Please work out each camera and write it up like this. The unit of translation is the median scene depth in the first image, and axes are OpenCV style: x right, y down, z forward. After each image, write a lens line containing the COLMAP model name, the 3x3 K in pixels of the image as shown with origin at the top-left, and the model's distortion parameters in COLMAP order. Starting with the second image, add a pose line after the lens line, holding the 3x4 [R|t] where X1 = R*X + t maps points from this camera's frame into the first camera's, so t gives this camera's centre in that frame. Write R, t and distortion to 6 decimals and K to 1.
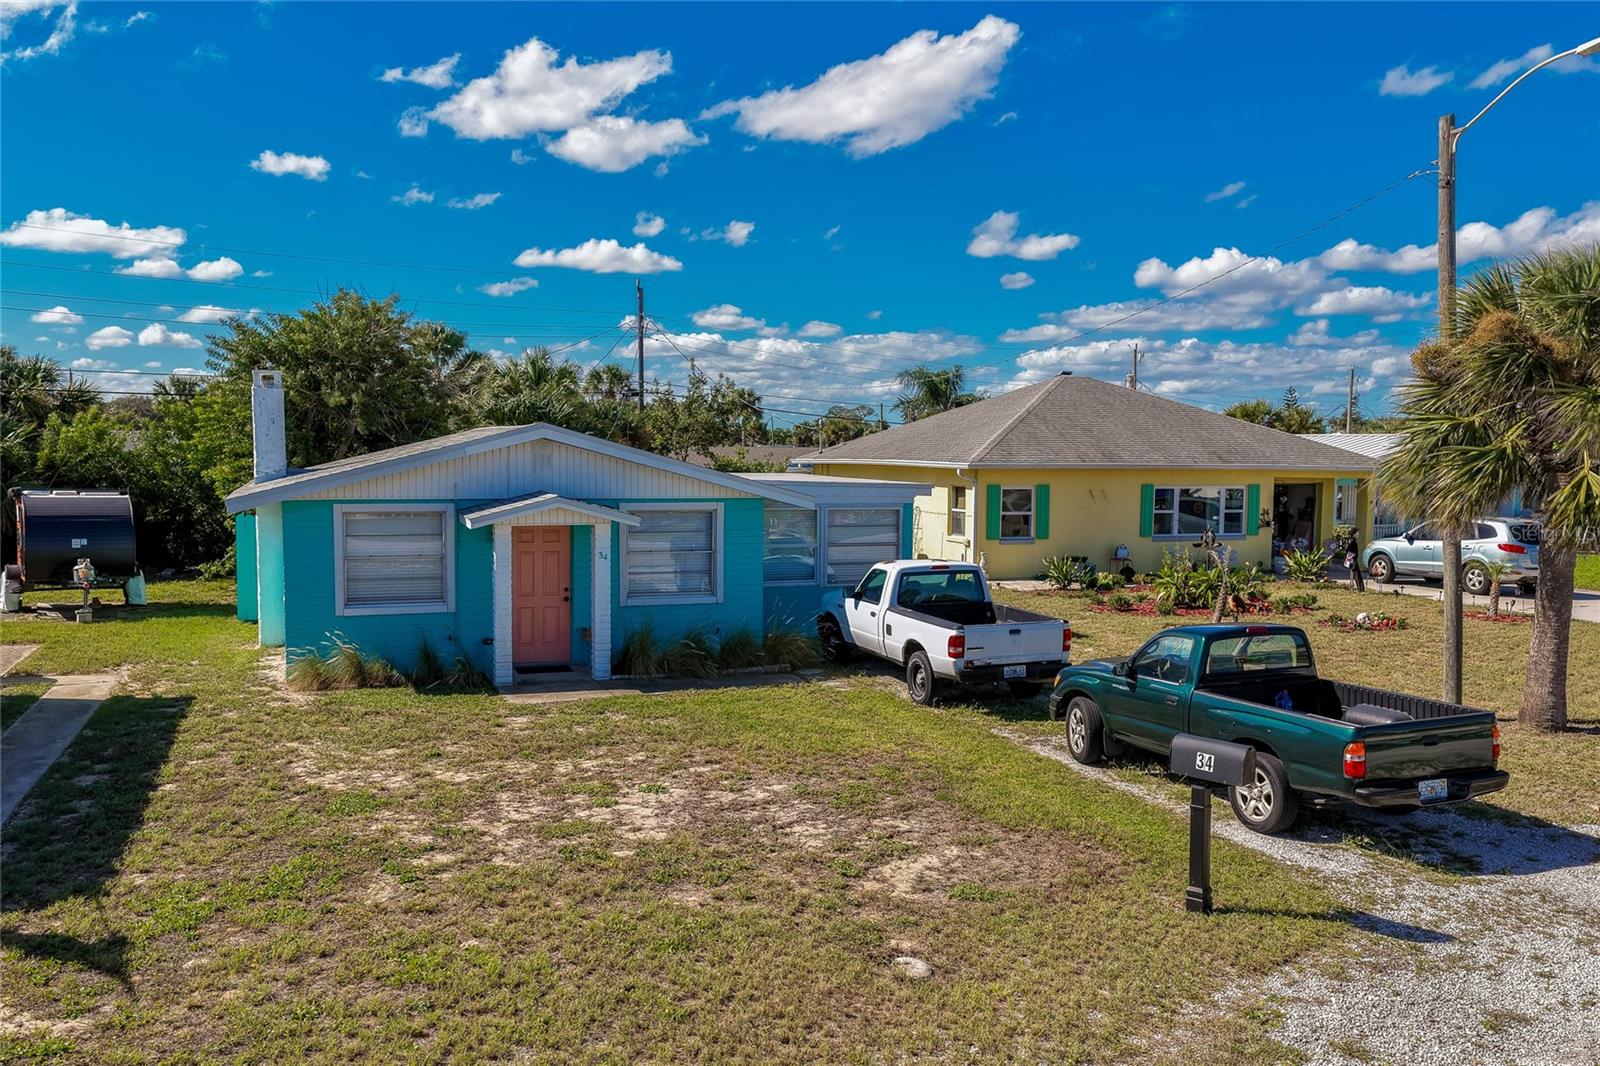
lens RADIAL K [[1316.6, 0, 772.0], [0, 1316.6, 474.0], [0, 0, 1]] dist [-0.014646, 0.068930]
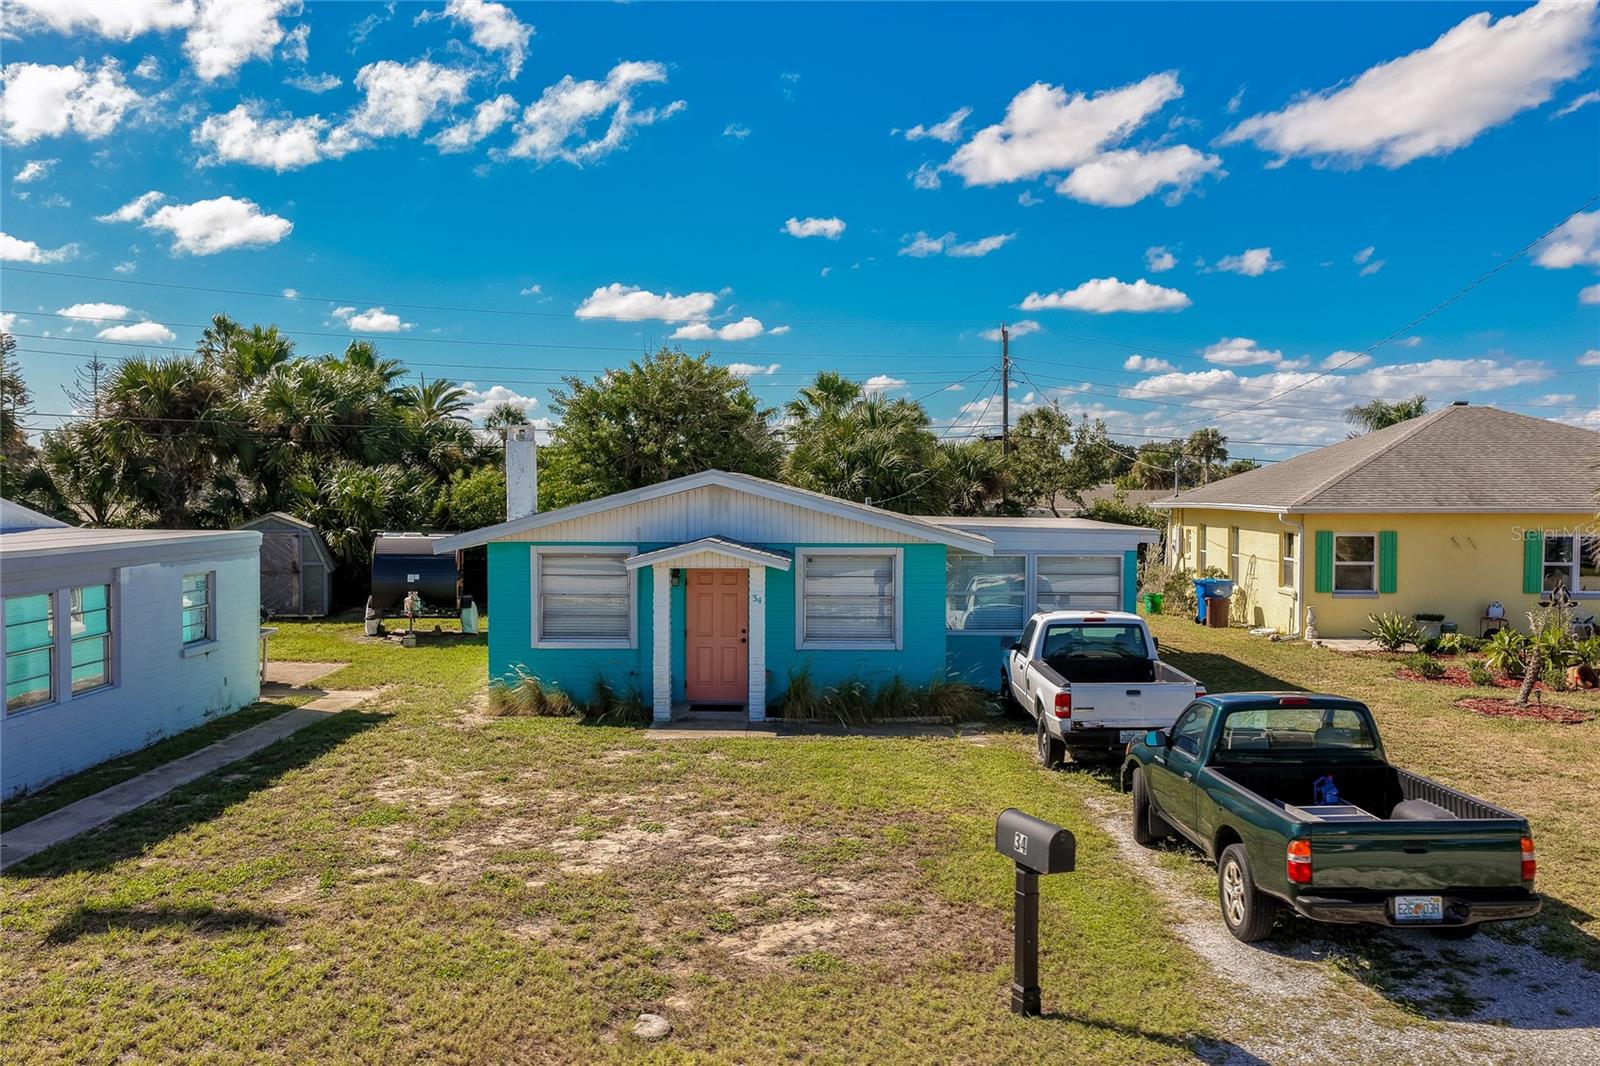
lens RADIAL K [[1316.6, 0, 772.0], [0, 1316.6, 474.0], [0, 0, 1]] dist [-0.014646, 0.068930]
pose [[0.929914, -0.011777, -0.367587, 0.263586], [-0.000540, 0.999442, -0.033385, -0.000668], [0.367776, 0.031244, 0.929390, 0.053676]]
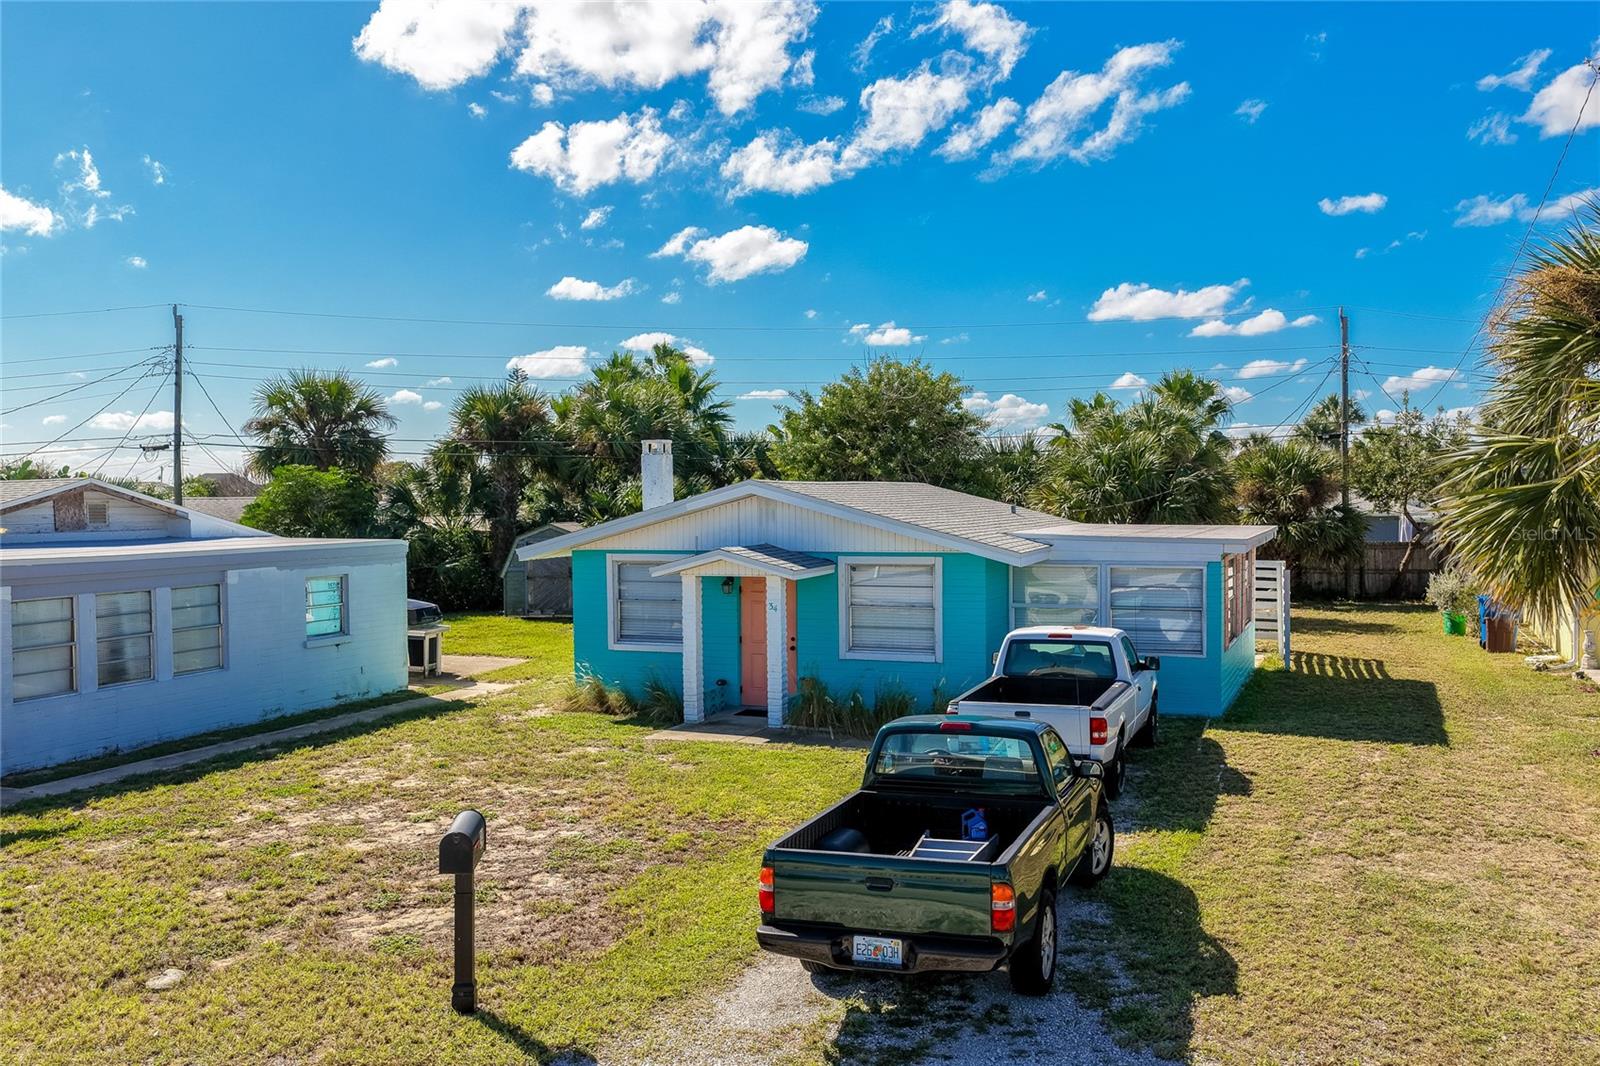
lens RADIAL K [[1318.3, 0, 801.2], [0, 1318.3, 559.6], [0, 0, 1]] dist [0.018743, -0.001821]
pose [[0.742182, 0.014841, -0.670034, 0.589752], [0.002800, 0.999677, 0.025243, -0.001099], [0.670193, -0.020611, 0.741901, 0.255434]]
